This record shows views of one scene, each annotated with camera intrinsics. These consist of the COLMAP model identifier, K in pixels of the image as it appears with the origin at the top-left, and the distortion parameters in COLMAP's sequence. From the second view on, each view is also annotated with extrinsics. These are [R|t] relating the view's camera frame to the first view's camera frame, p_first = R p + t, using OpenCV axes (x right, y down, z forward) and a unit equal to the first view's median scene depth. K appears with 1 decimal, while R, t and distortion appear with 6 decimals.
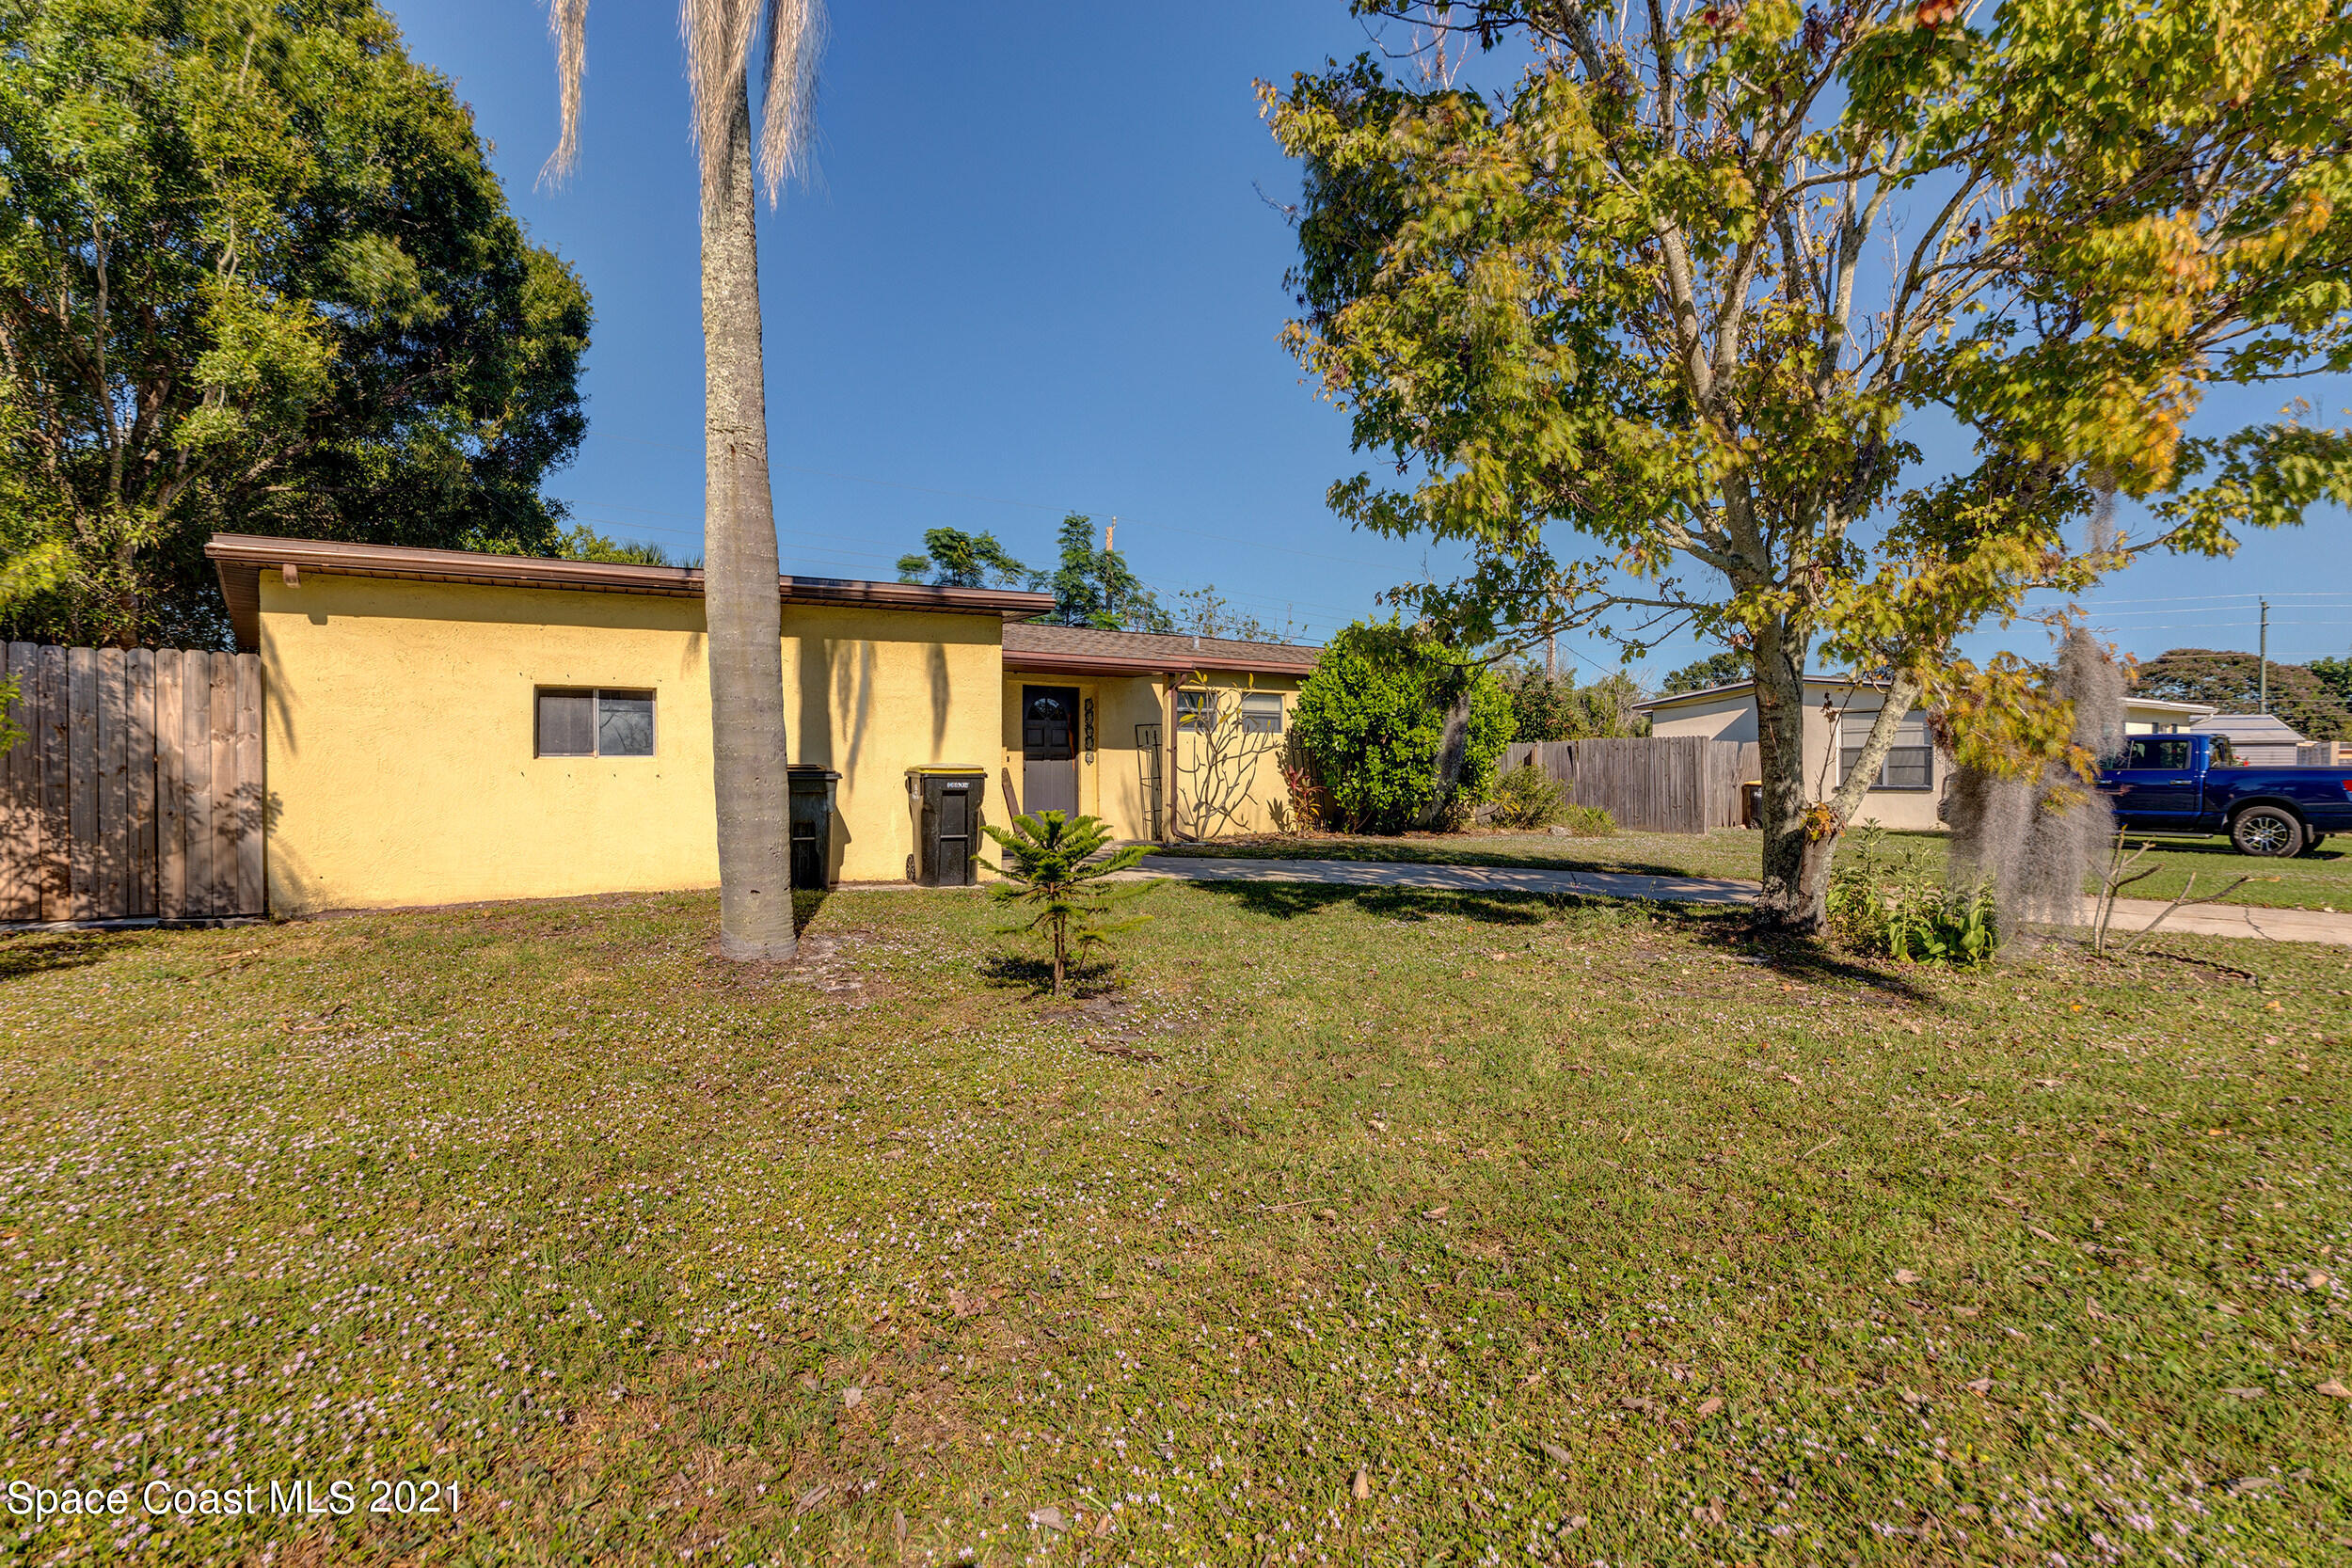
lens RADIAL K [[1182.0, 0, 1176.0], [0, 1182.0, 784.0], [0, 0, 1]] dist [0.002179, -0.000638]
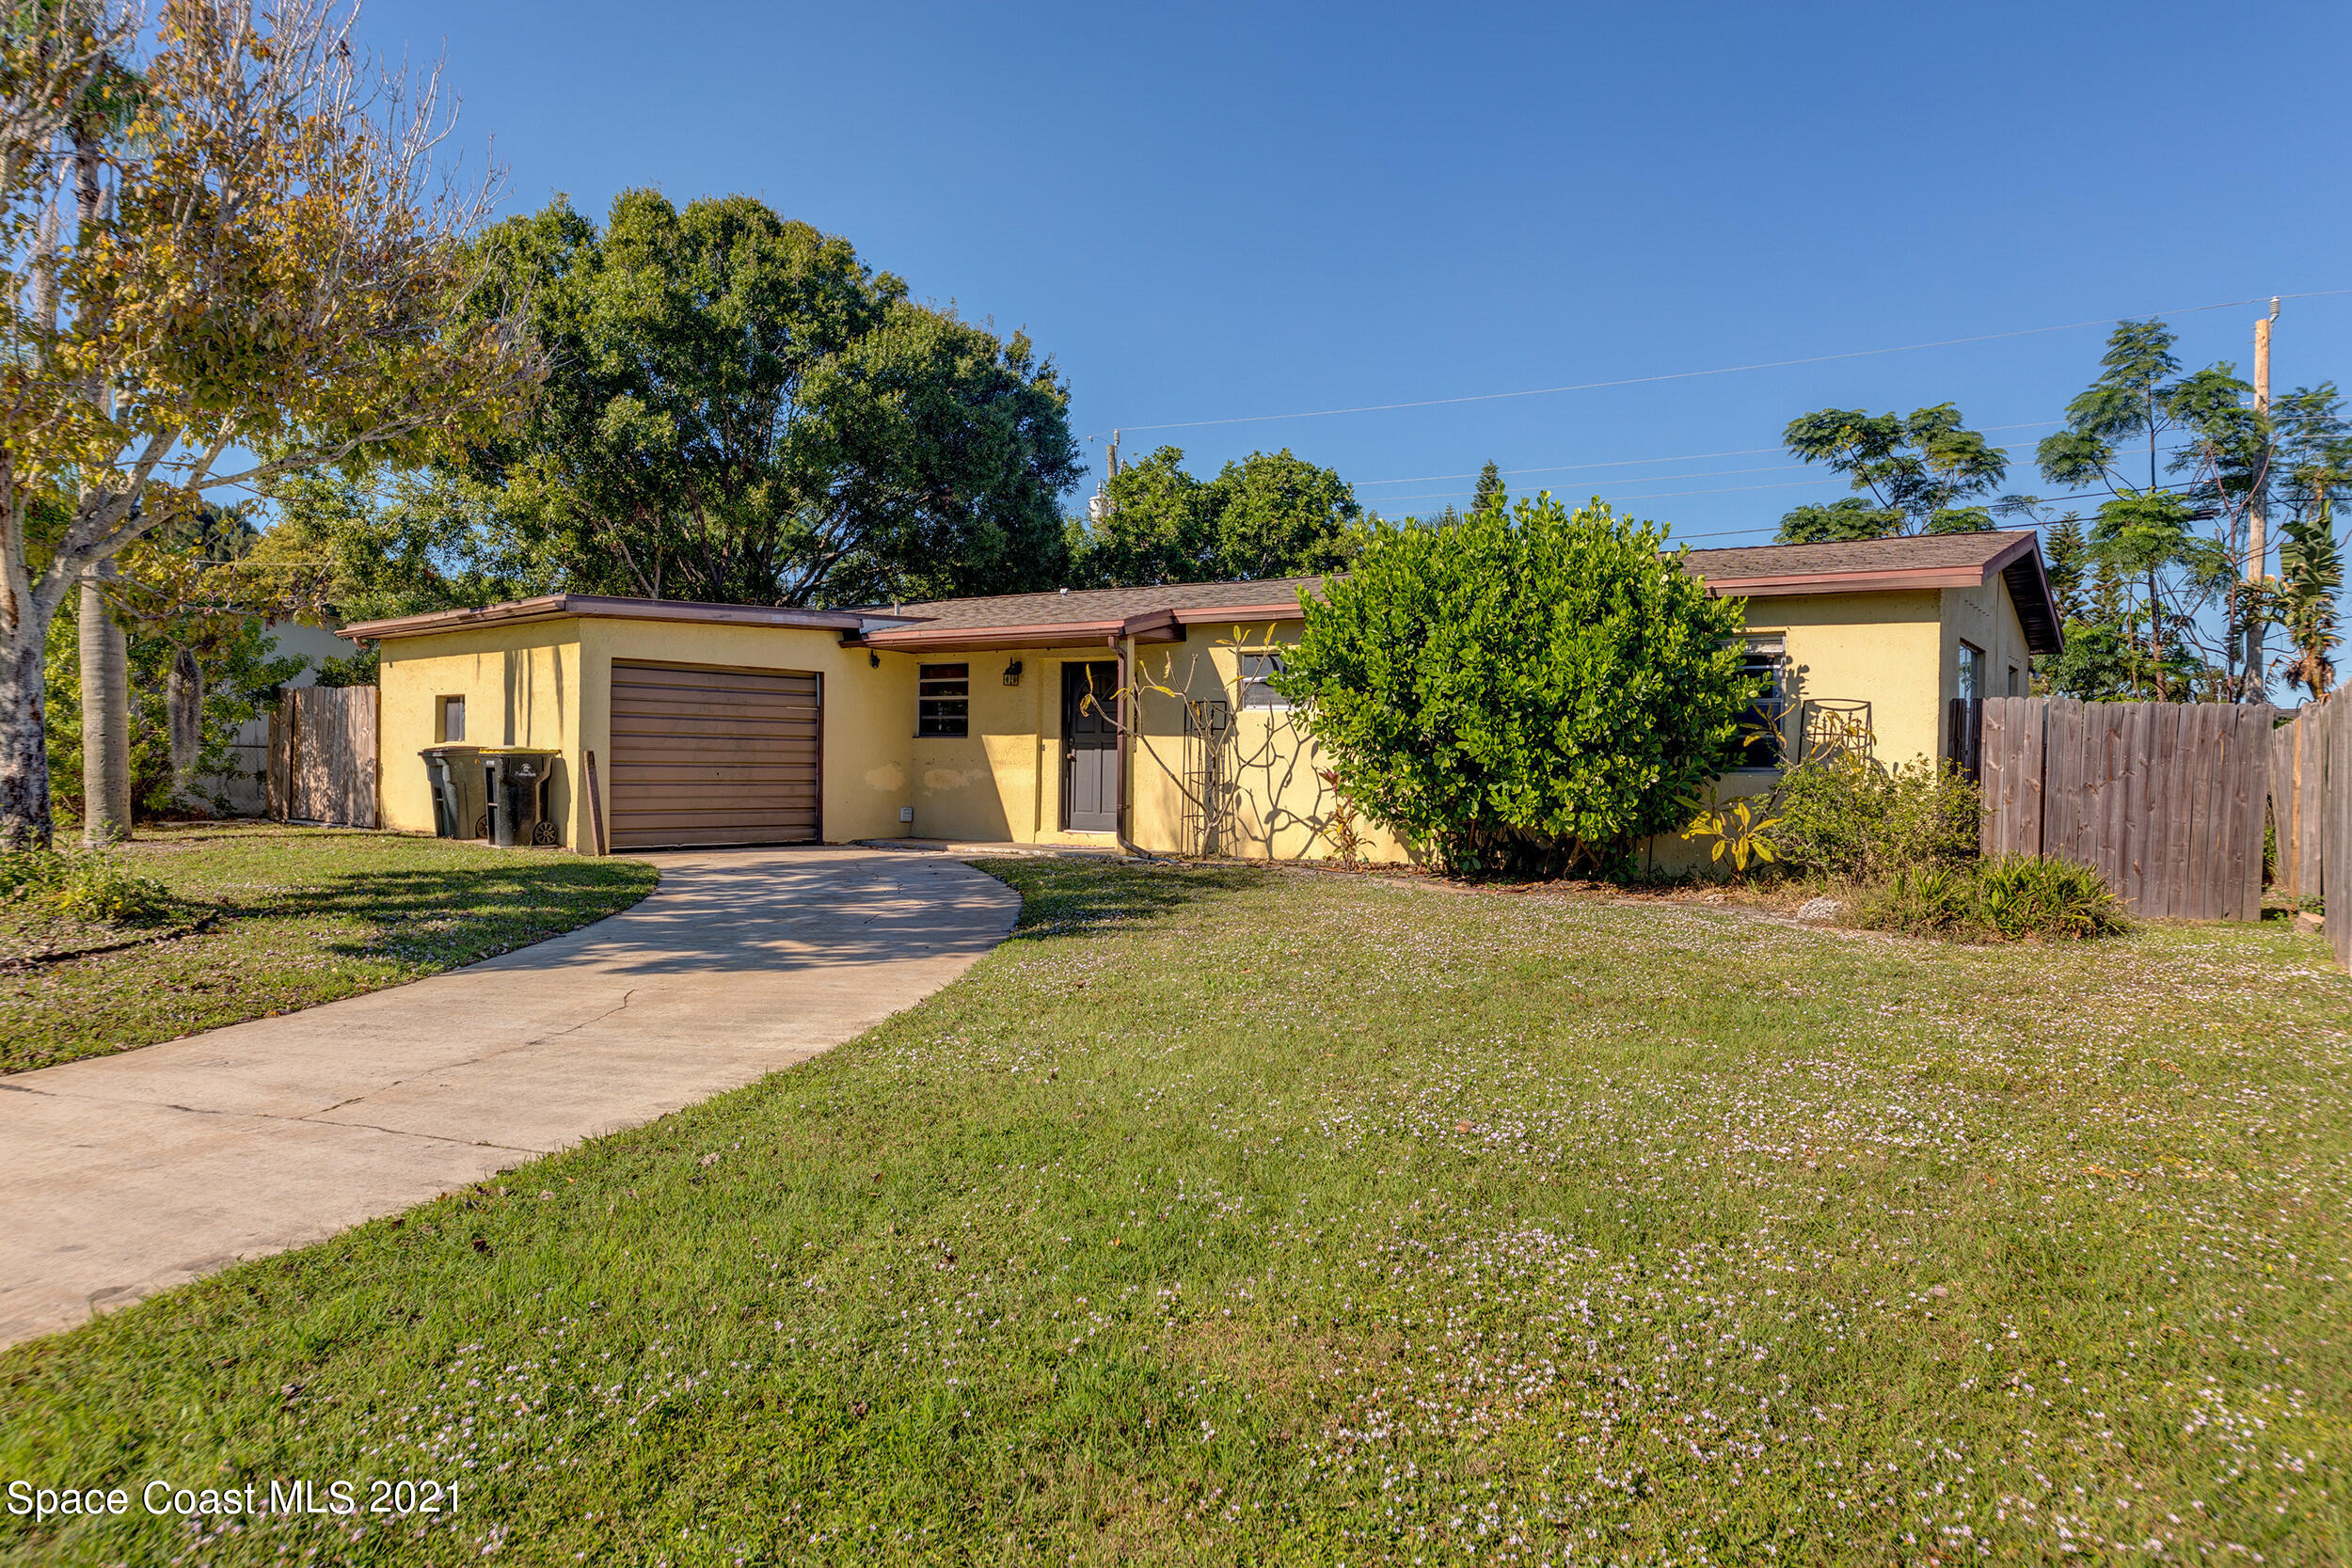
lens RADIAL K [[1552.6, 0, 1176.0], [0, 1552.6, 784.0], [0, 0, 1]] dist [0.001188, 0.000329]
pose [[0.322808, 0.012977, -0.946376, 0.932200], [-0.028829, 0.999577, 0.003873, -0.001812], [0.946025, 0.026032, 0.323045, 0.688166]]
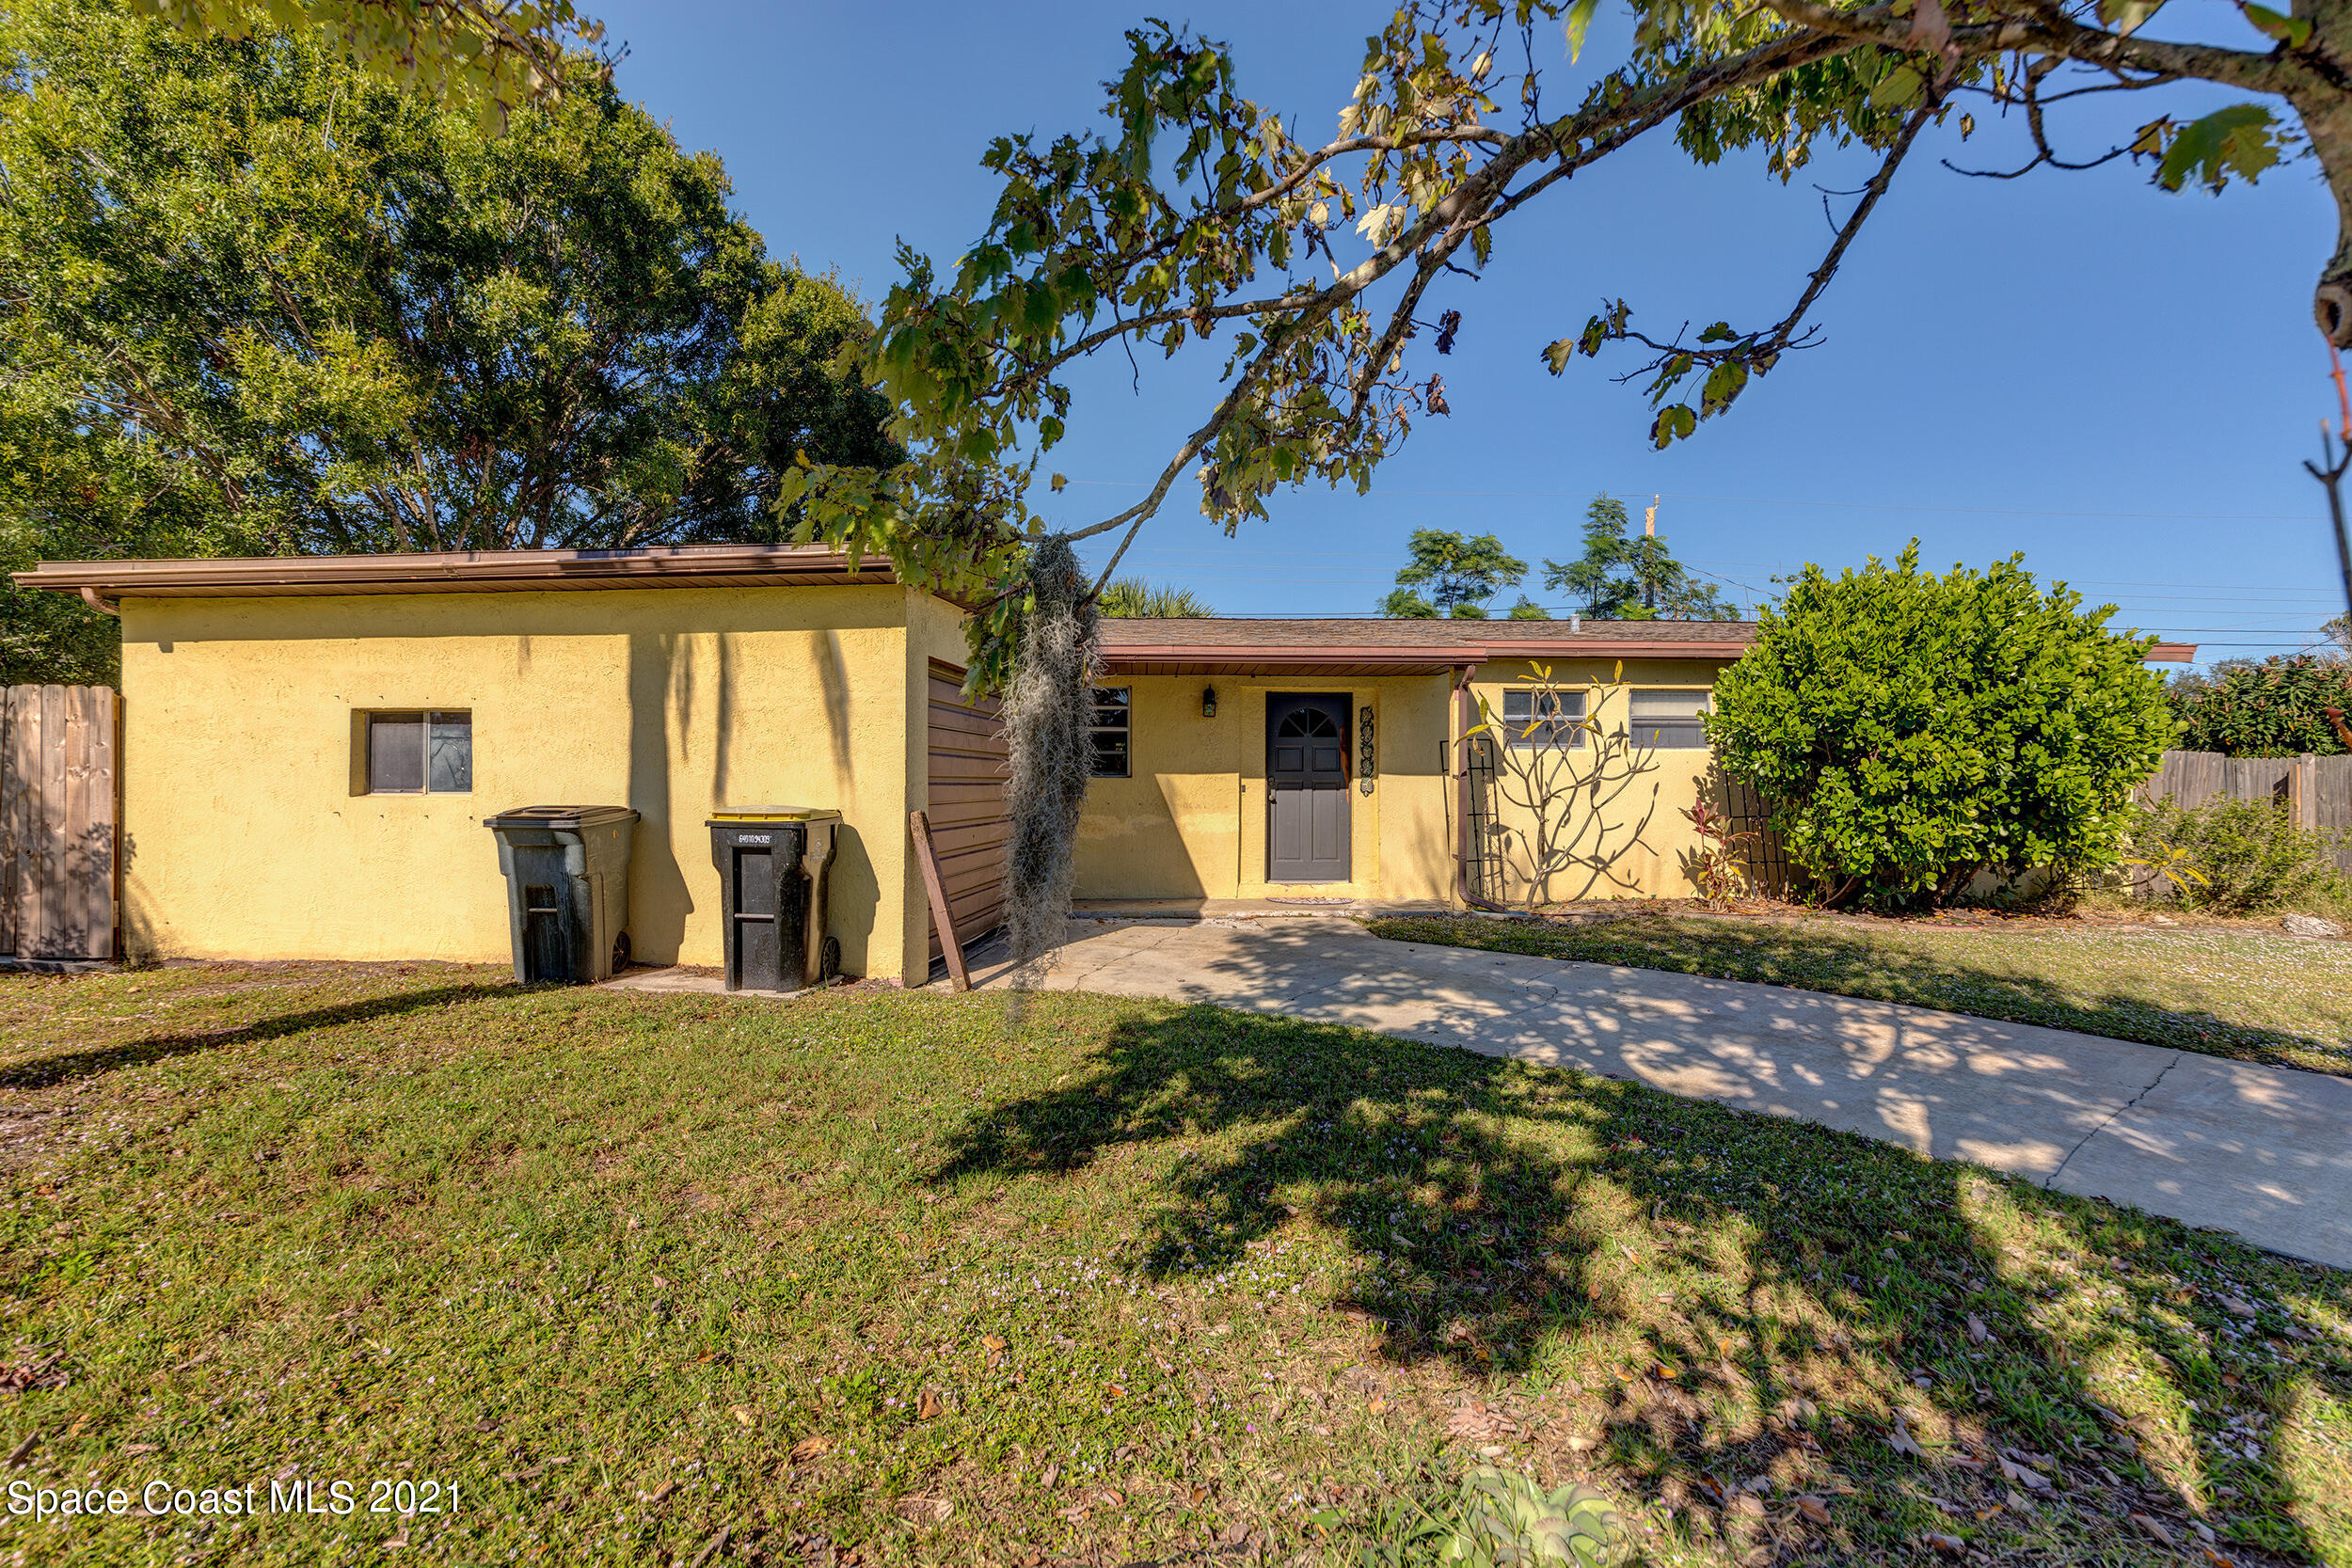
lens RADIAL K [[1066.2, 0, 1176.0], [0, 1066.2, 784.0], [0, 0, 1]] dist [-0.003471, -0.000497]
pose [[0.826243, 0.002738, -0.563307, 0.204552], [-0.010642, 0.999886, -0.010750, -0.015393], [0.563213, 0.014877, 0.826178, 0.382447]]
